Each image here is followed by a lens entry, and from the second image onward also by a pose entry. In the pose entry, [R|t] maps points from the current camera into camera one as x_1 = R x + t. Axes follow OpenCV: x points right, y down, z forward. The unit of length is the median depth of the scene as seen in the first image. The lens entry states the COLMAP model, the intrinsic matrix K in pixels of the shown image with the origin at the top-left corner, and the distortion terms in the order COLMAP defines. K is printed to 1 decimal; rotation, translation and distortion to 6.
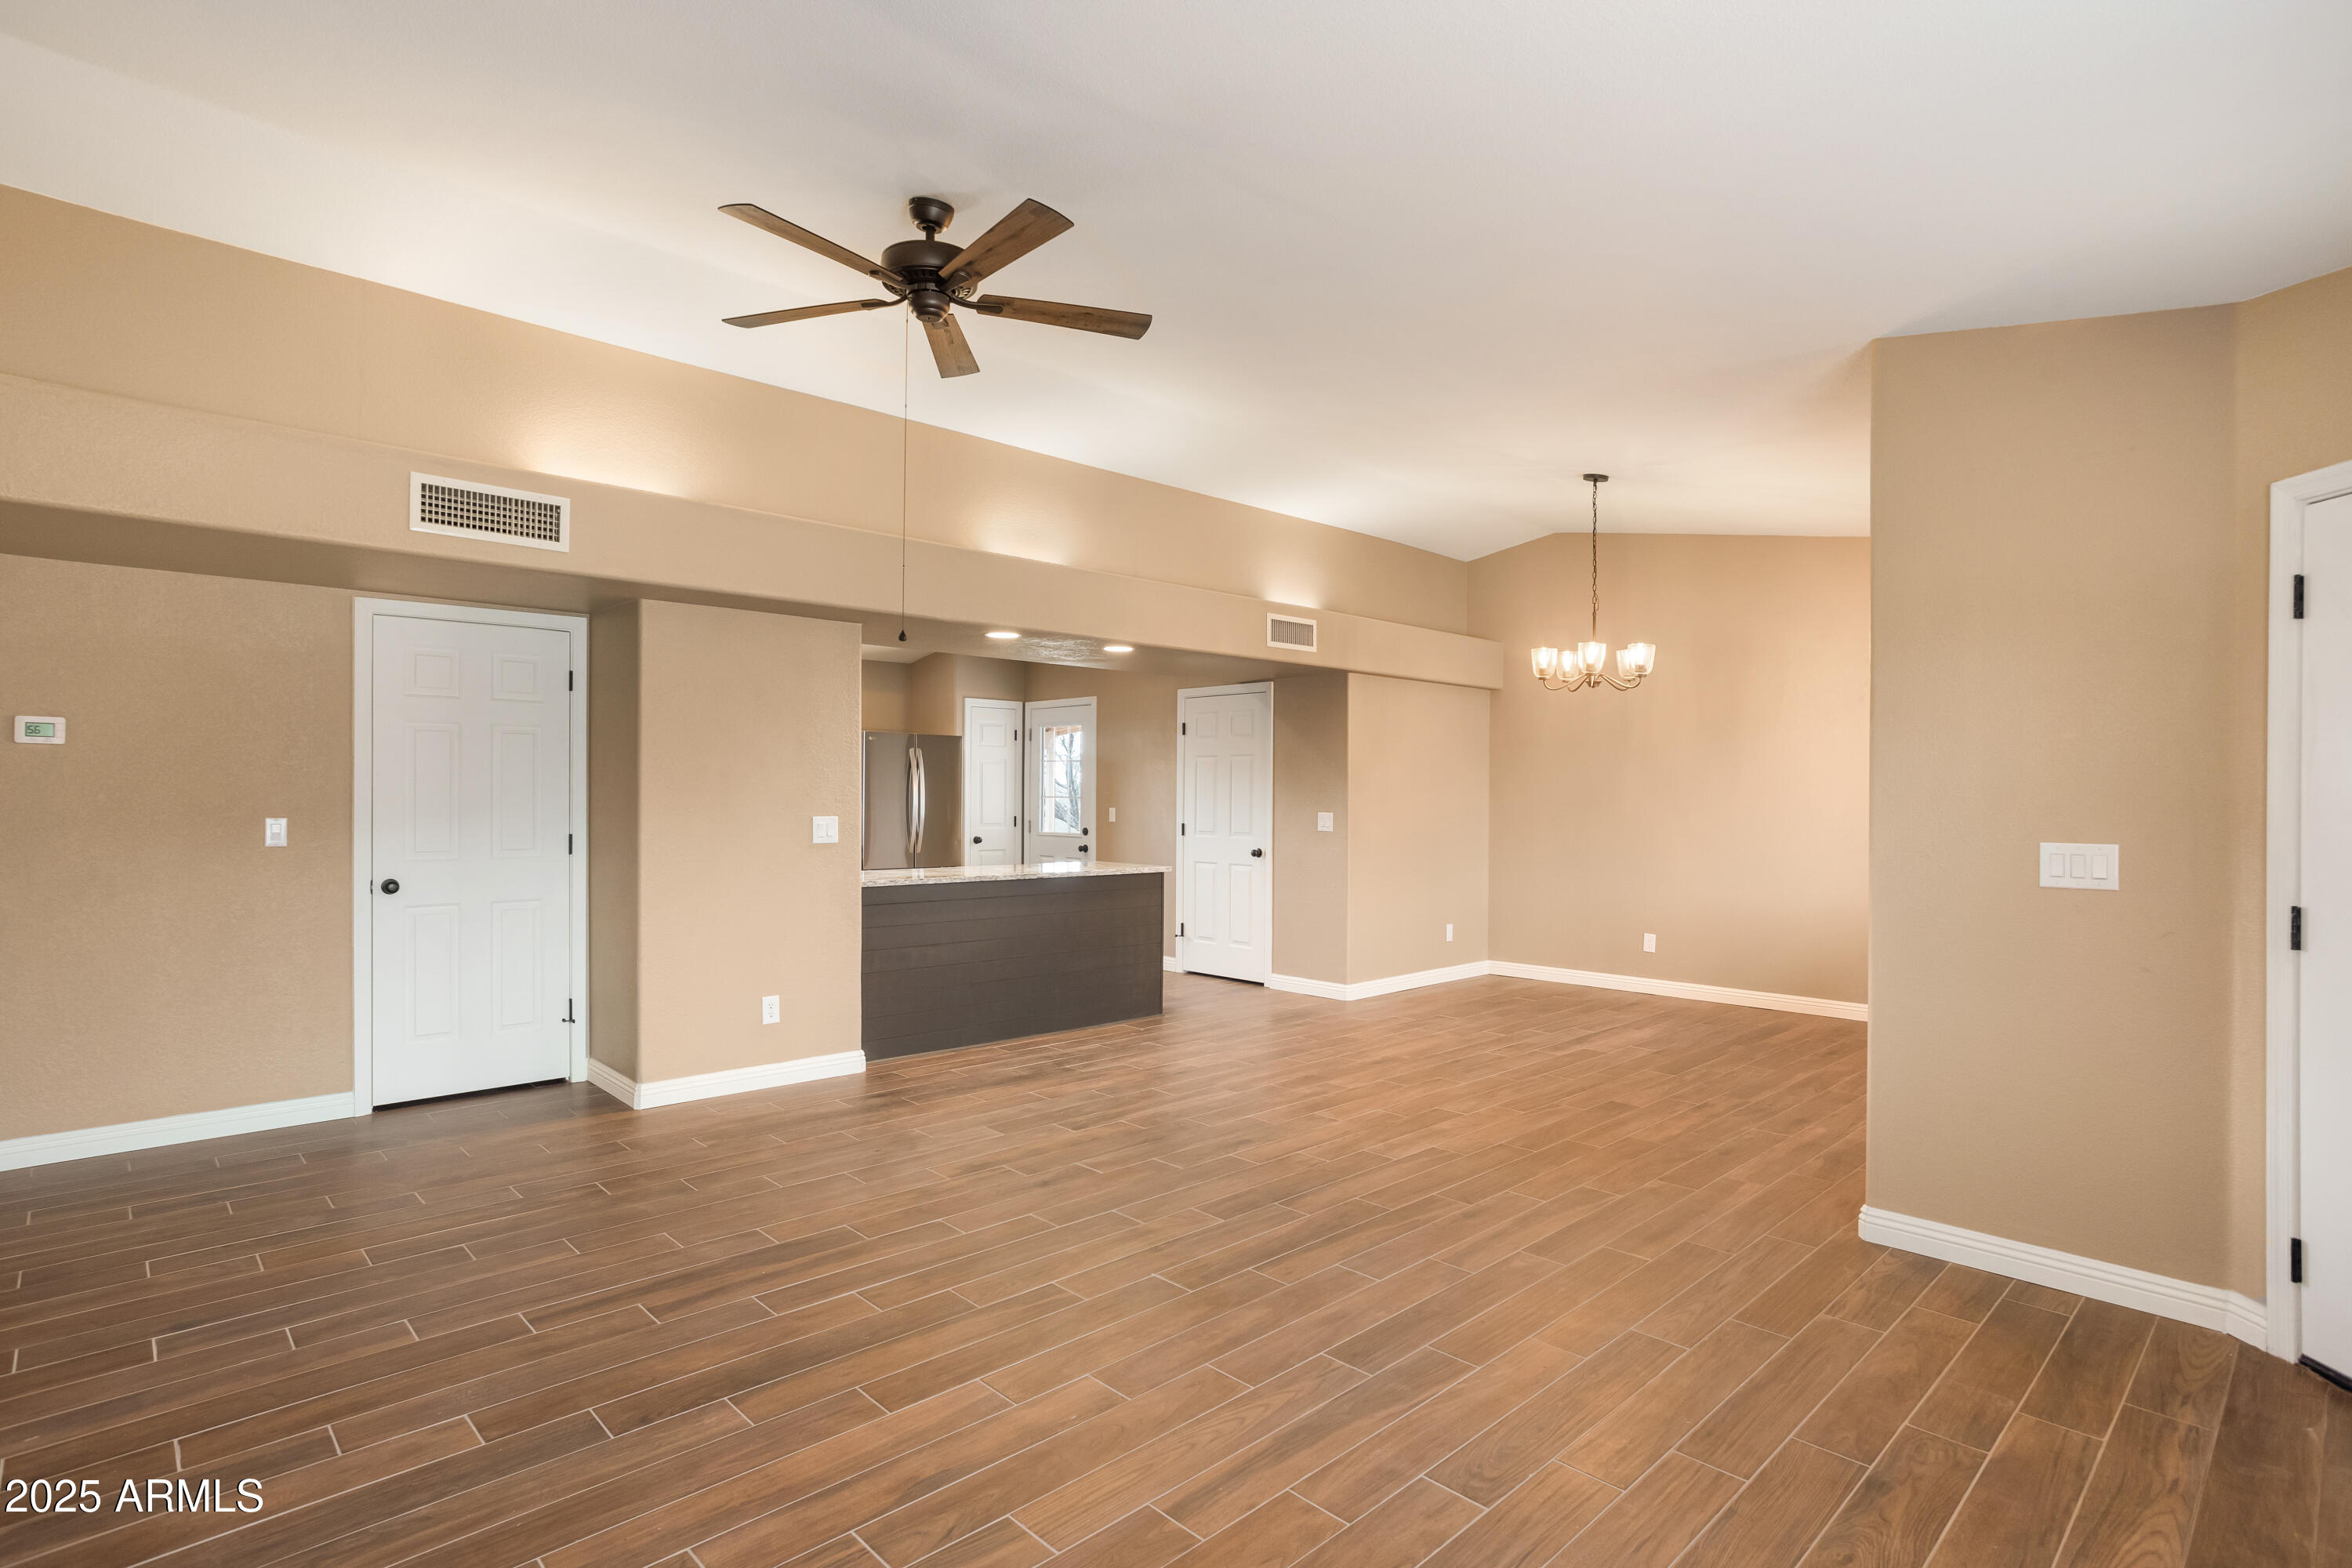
lens RADIAL K [[1193.4, 0, 1176.0], [0, 1193.4, 784.0], [0, 0, 1]] dist [-0.055745, 0.032888]
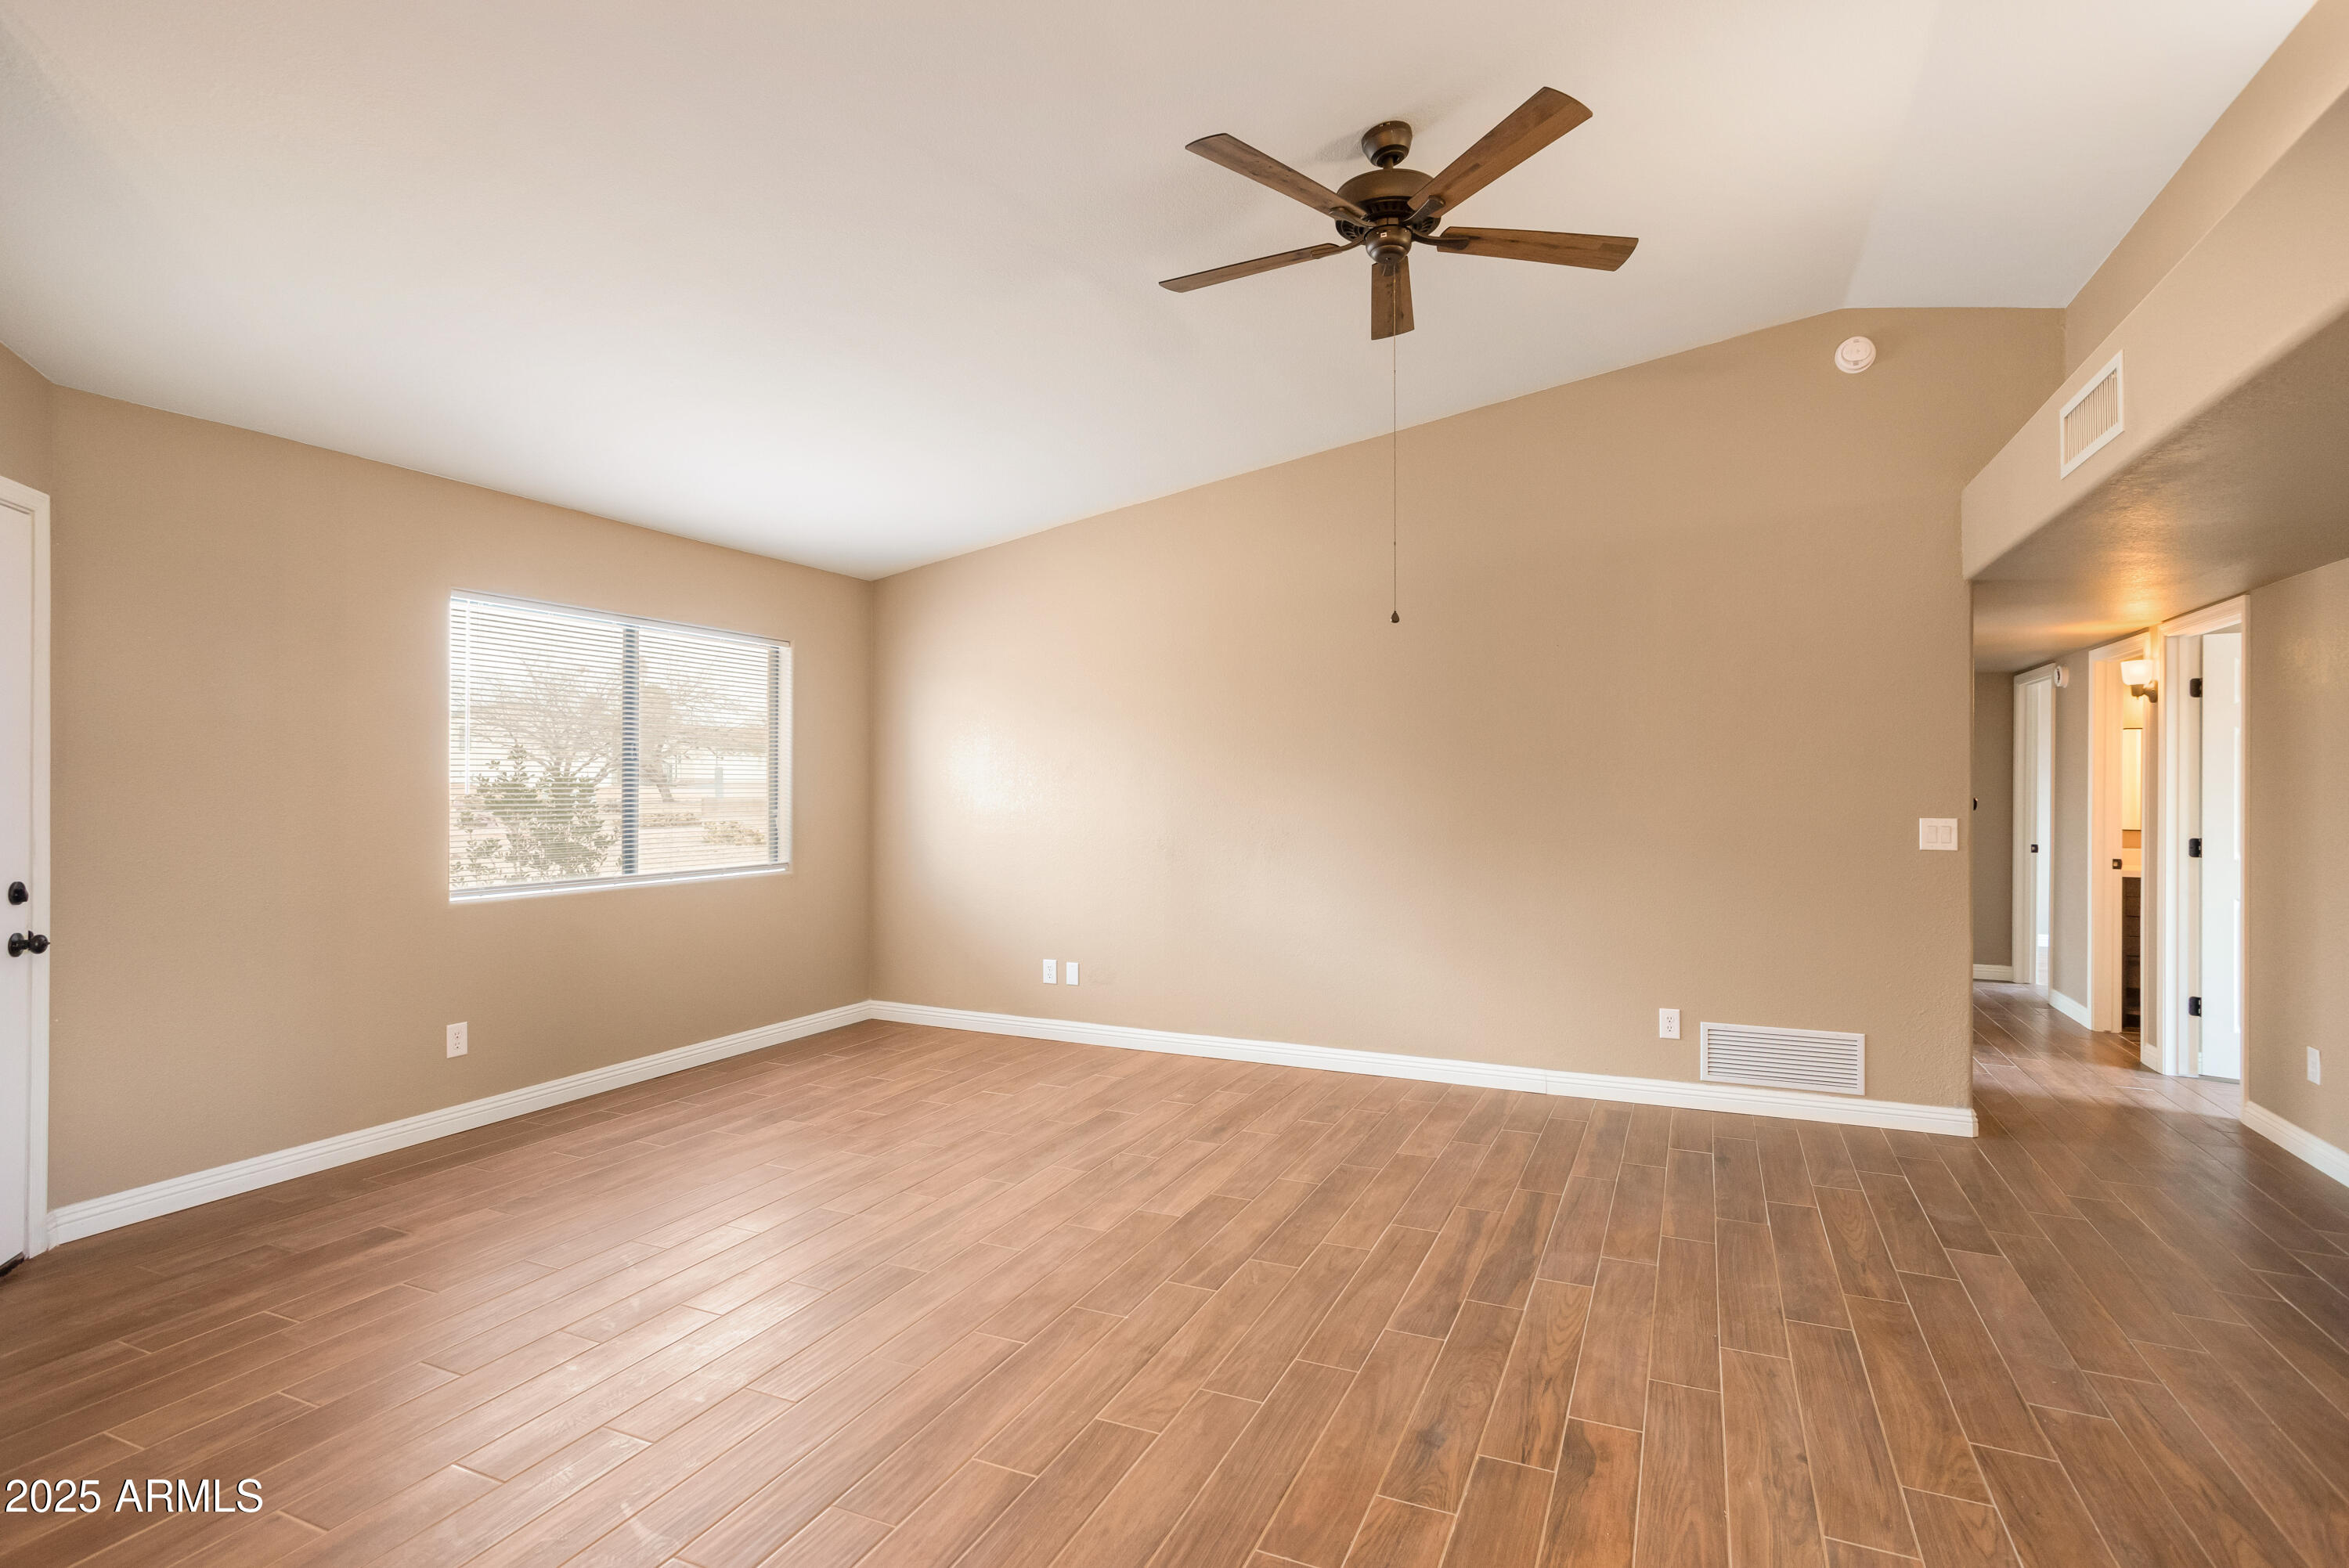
lens RADIAL K [[1154.8, 0, 1177.4], [0, 1154.8, 783.4], [0, 0, 1]] dist [-0.050007, 0.029731]
pose [[-0.927435, -0.014545, -0.373701, 0.241380], [-0.013032, 0.999893, -0.006576, 0.012080], [0.373757, -0.001228, -0.927526, 1.593671]]
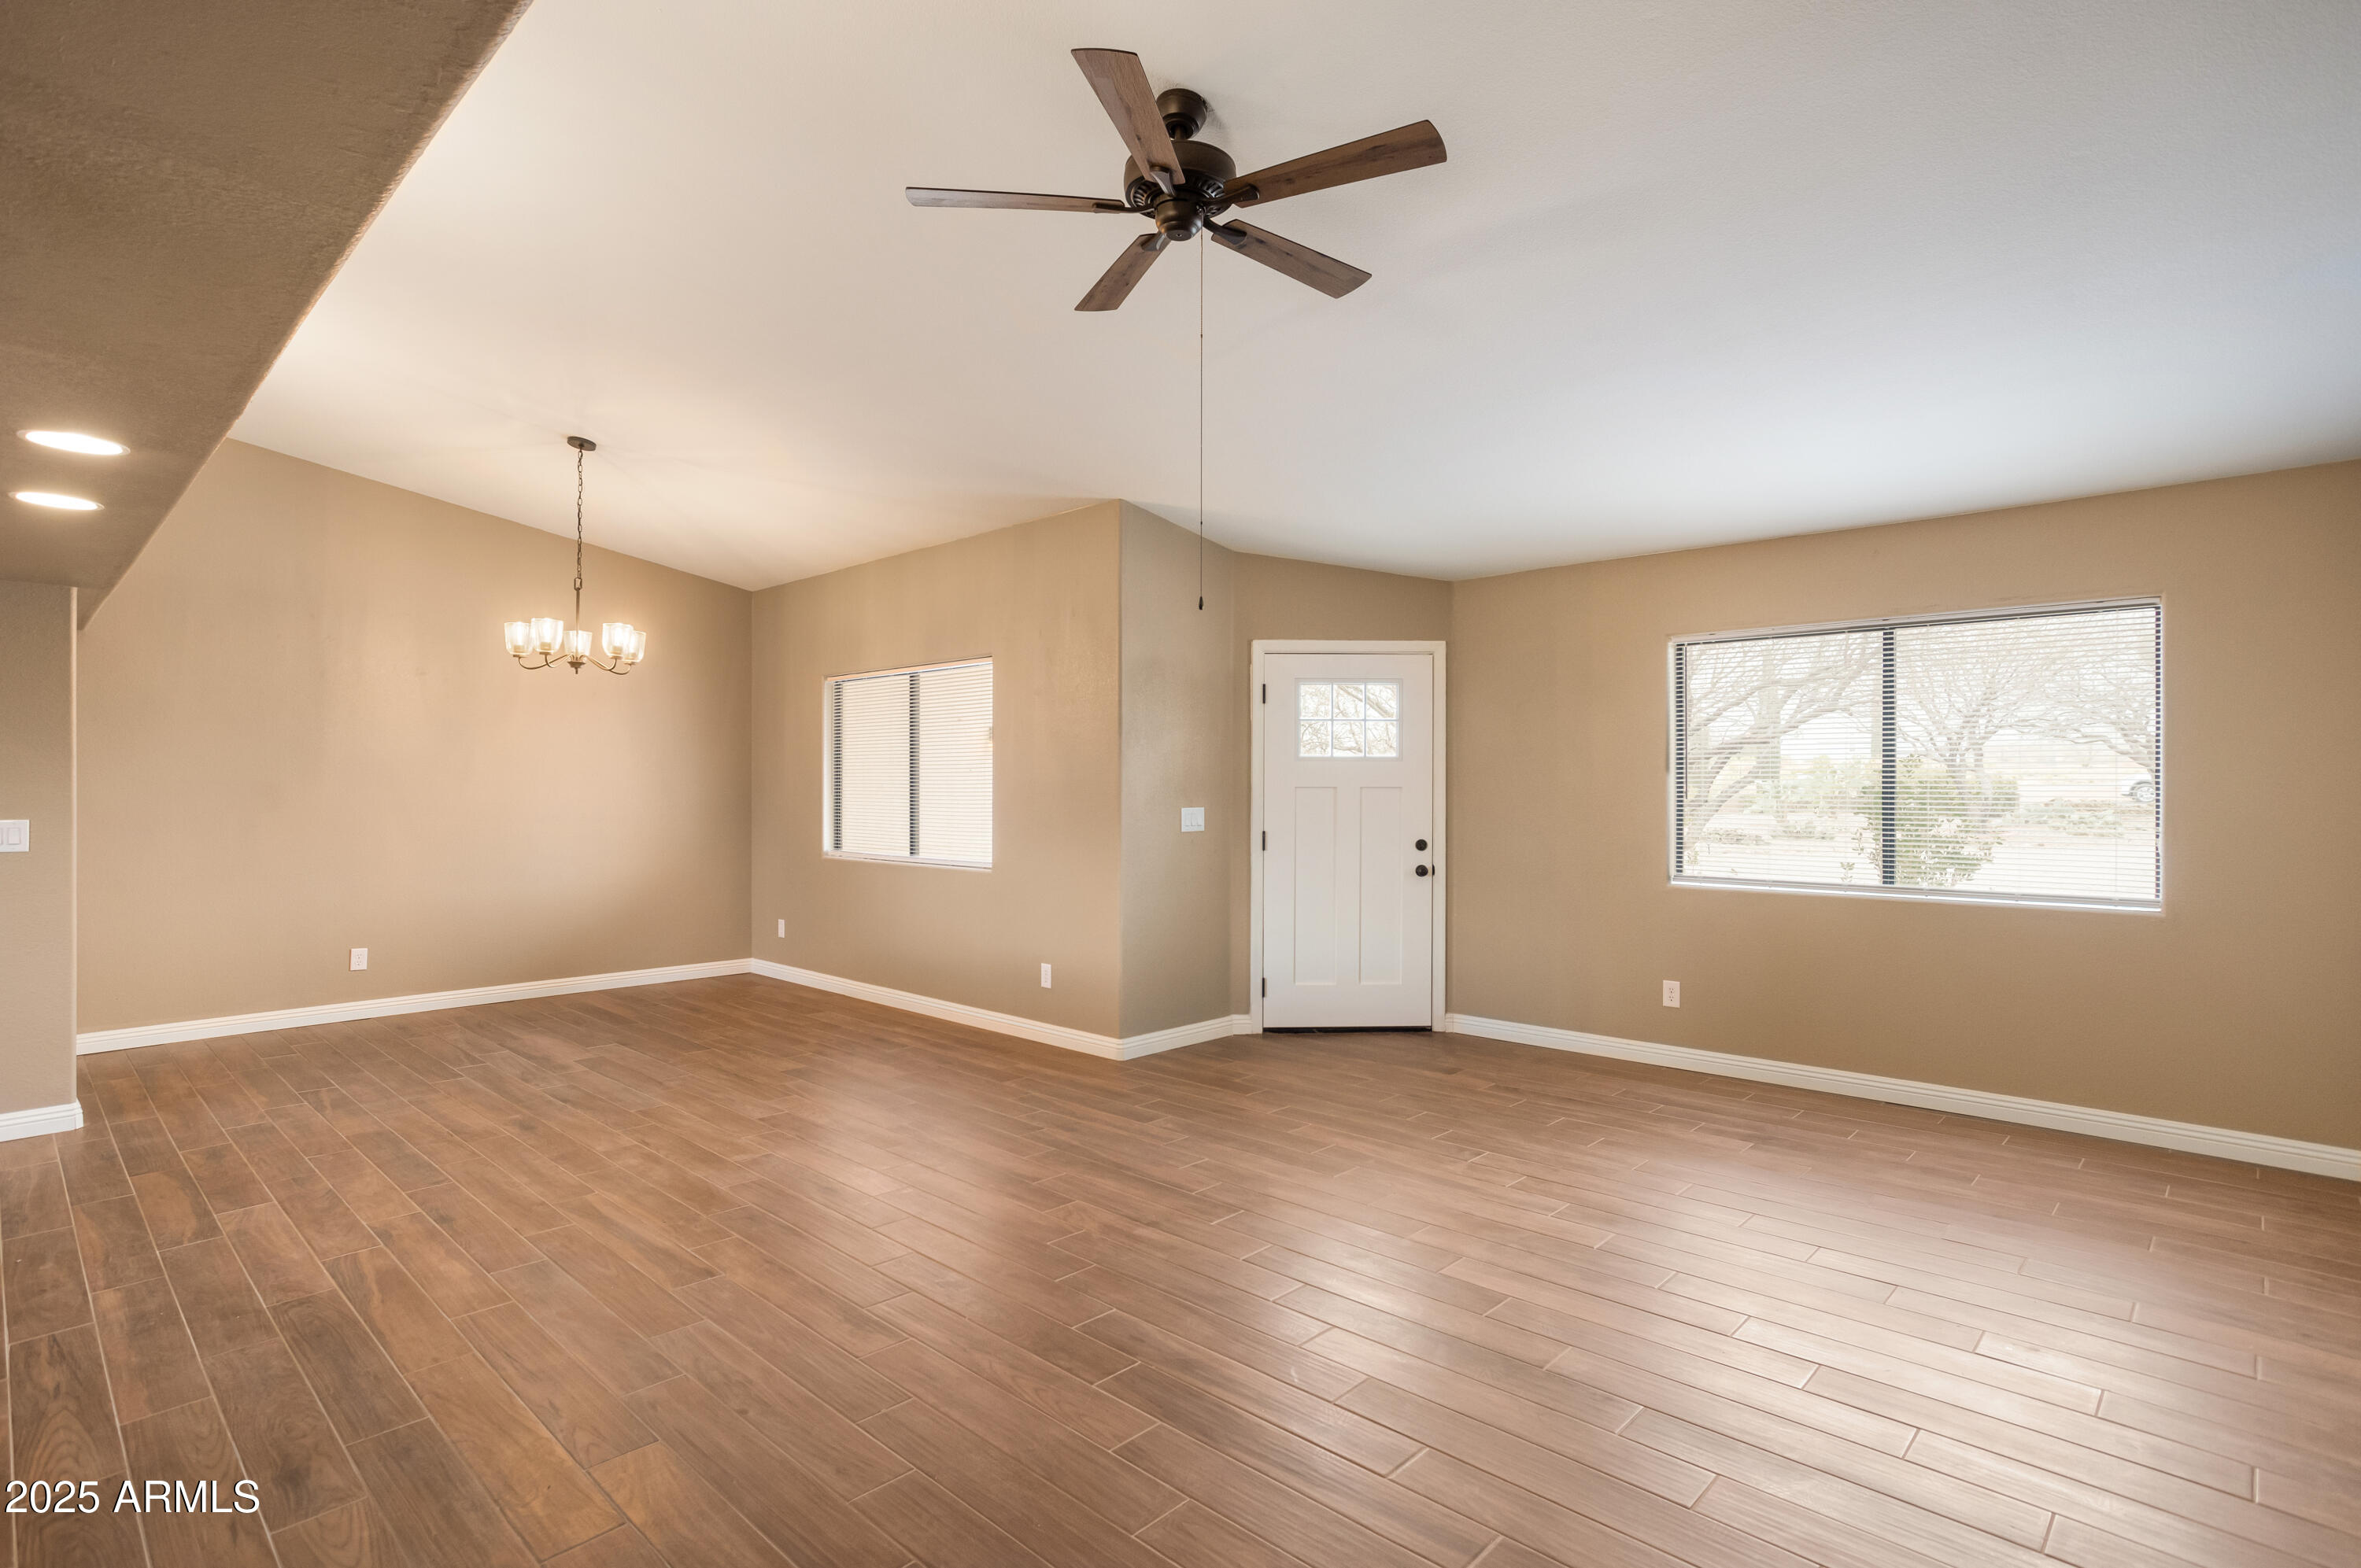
lens RADIAL K [[1160.7, 0, 1183.4], [0, 1160.7, 783.4], [0, 0, 1]] dist [-0.050007, 0.029731]
pose [[-0.049373, -0.008020, 0.998748, -0.948785], [-0.004624, 0.999959, 0.007801, -0.002977], [-0.998770, -0.004233, -0.049408, 0.946175]]
